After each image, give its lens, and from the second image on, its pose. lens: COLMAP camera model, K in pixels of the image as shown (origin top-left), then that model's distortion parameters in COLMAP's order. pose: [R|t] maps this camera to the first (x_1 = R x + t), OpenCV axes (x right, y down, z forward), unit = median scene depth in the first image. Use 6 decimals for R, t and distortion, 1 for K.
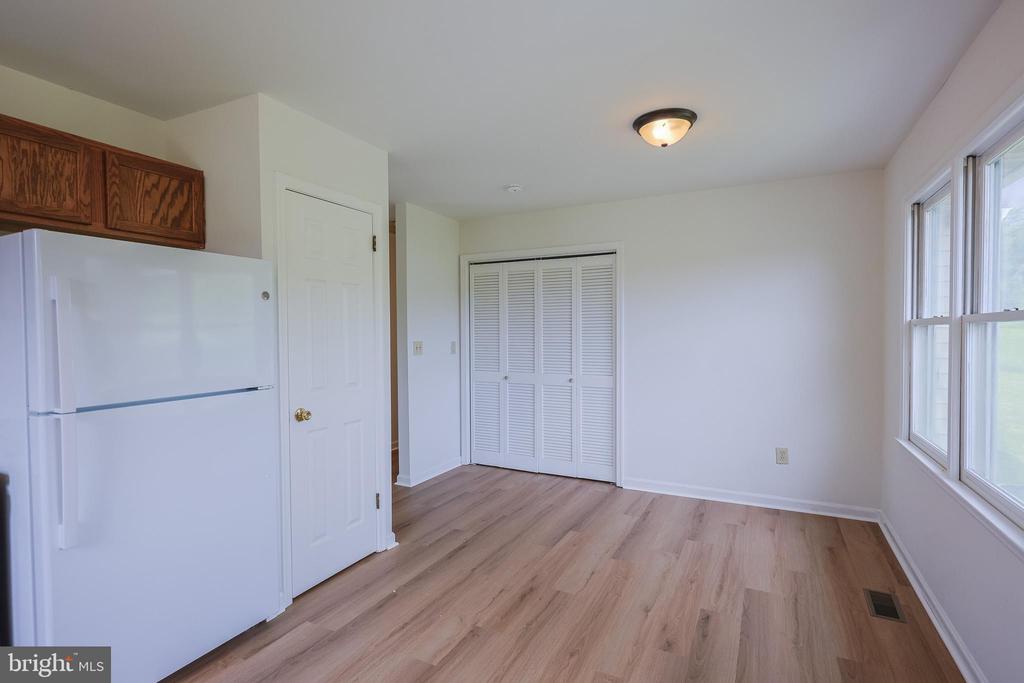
lens RADIAL K [[504.1, 0, 512.9], [0, 504.1, 346.6], [0, 0, 1]] dist [0.021447, 0.000554]
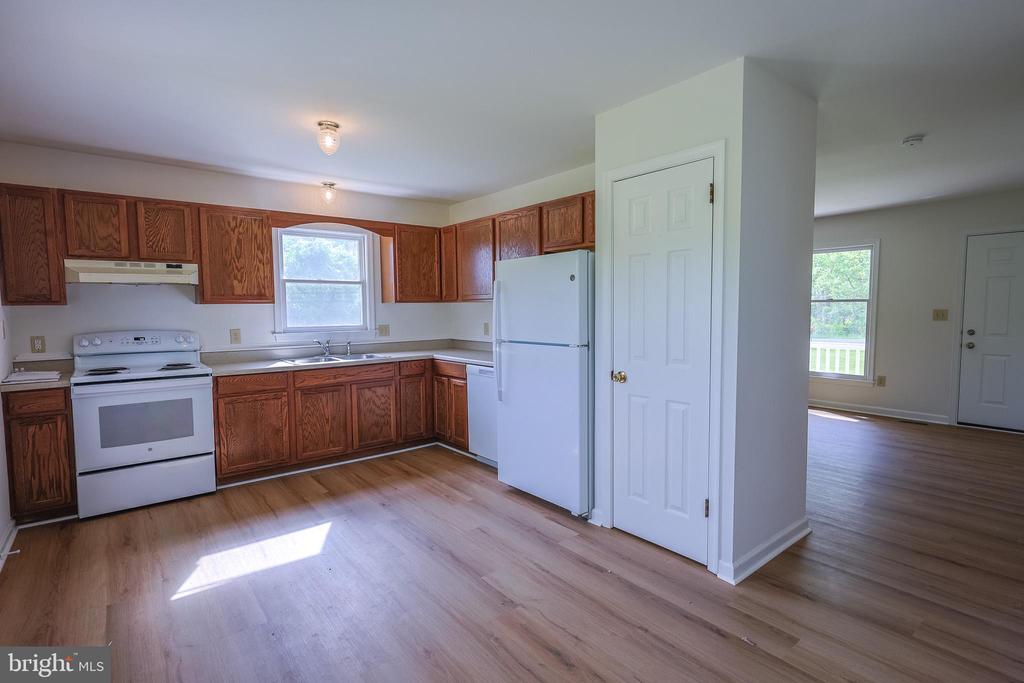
lens RADIAL K [[504.1, 0, 512.9], [0, 504.1, 346.6], [0, 0, 1]] dist [0.021447, 0.000554]
pose [[-0.405860, 0.085869, -0.909892, 0.758760], [-0.009987, 0.995100, 0.098365, -0.046214], [0.913881, 0.049010, -0.403014, 1.316500]]
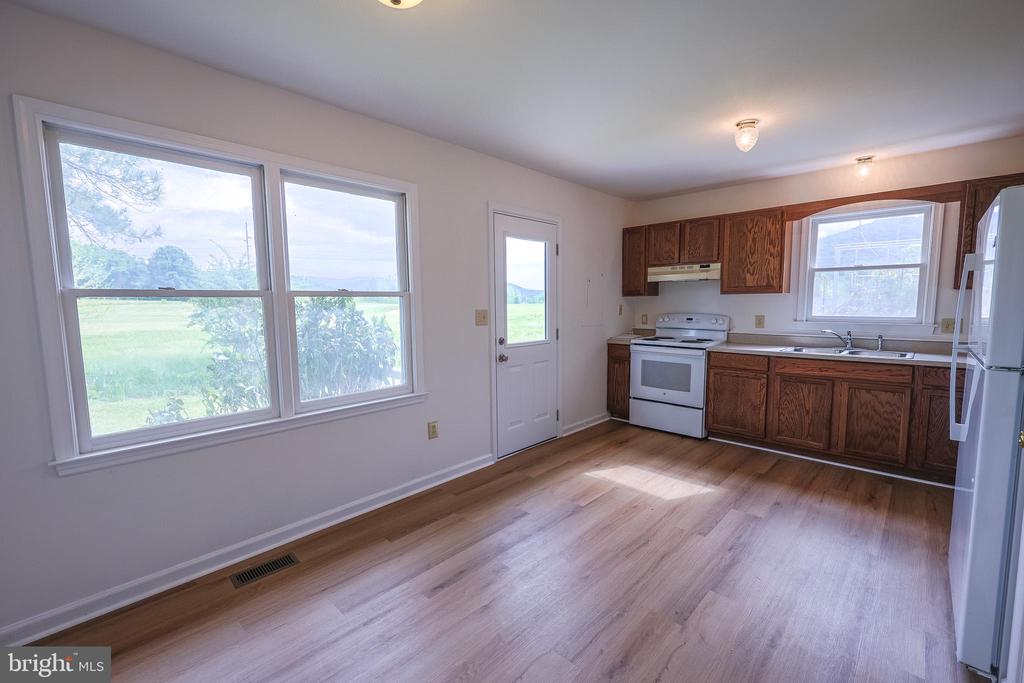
lens RADIAL K [[442.4, 0, 516.0], [0, 442.4, 348.5], [0, 0, 1]] dist [-0.000556, 0.000079]
pose [[-0.962003, -0.011240, 0.272806, 0.001075], [0.023963, 0.991821, 0.125364, -0.038980], [-0.271984, 0.127138, -0.953866, 1.704918]]
